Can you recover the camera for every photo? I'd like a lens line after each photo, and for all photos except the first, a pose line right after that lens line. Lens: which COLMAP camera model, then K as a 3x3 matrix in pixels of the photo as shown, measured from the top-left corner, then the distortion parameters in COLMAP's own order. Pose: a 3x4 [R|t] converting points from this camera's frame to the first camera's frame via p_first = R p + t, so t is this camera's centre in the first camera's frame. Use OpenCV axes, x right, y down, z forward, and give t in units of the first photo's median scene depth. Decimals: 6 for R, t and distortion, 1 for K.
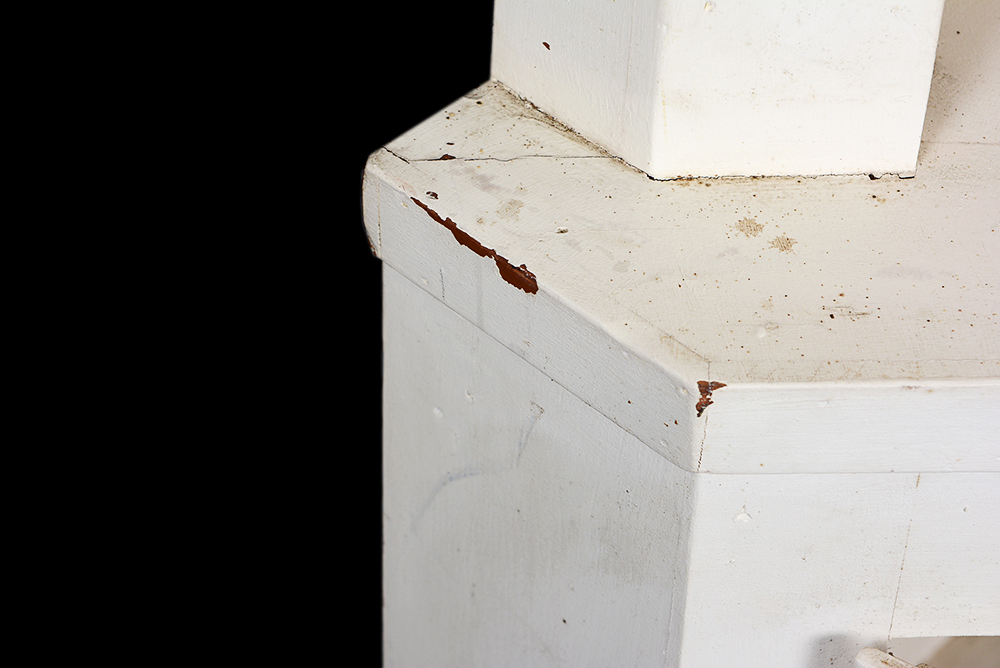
lens RADIAL K [[2888.5, 0, 499.8], [0, 2888.5, 334.7], [0, 0, 1]] dist [0.168692, 0.000000]
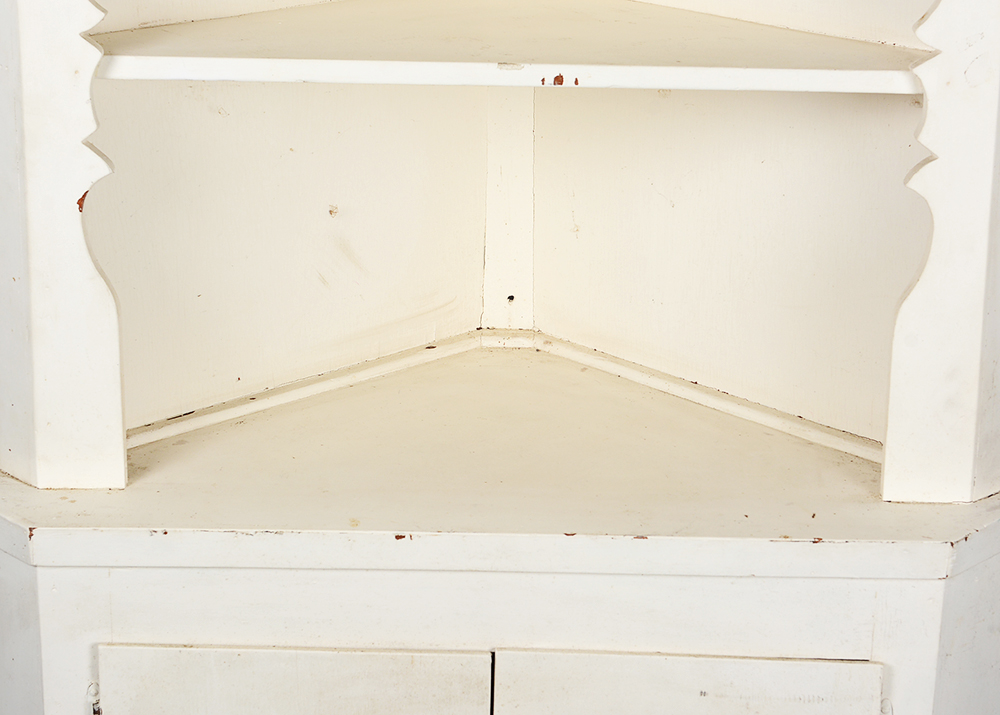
lens RADIAL K [[2173.6, 0, 520.7], [0, 2173.6, 359.0], [0, 0, 1]] dist [0.090555, 0.000000]
pose [[0.999938, 0.003256, -0.010654, 0.612957], [-0.007526, 0.902547, -0.430526, 0.850025], [0.008214, 0.430579, 0.902515, -1.203076]]
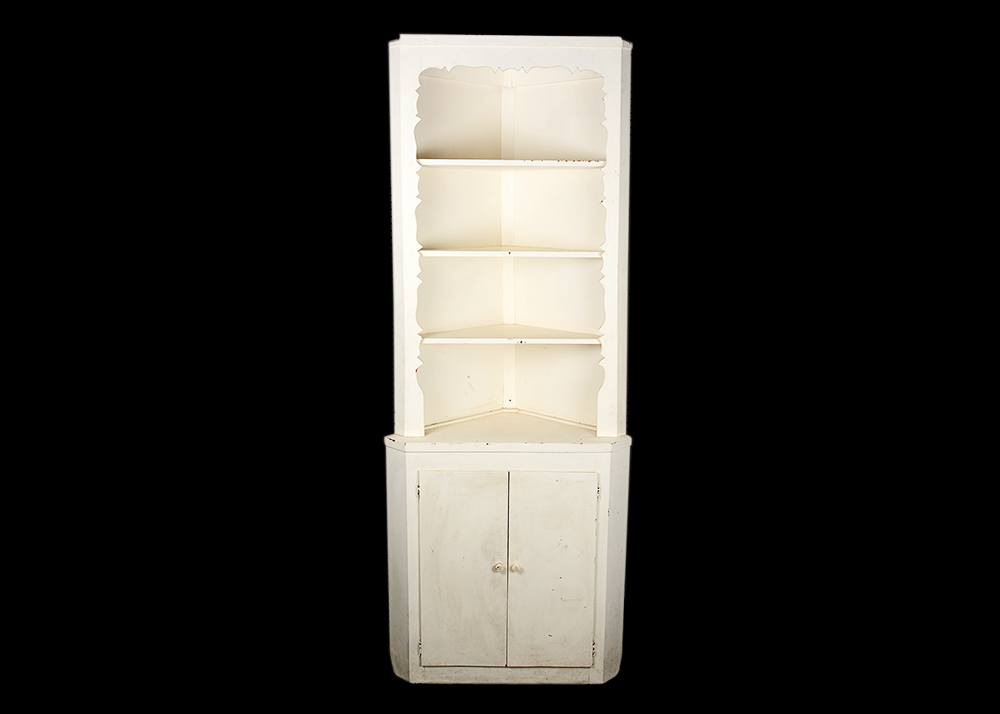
lens RADIAL K [[850.0, 0, 507.2], [0, 850.0, 354.0], [0, 0, 1]] dist [-0.065446, -0.005647]
pose [[0.999867, -0.014897, -0.006633, 0.586578], [0.008475, 0.822233, -0.569087, 1.965885], [0.013932, 0.568955, 0.822250, -2.581088]]
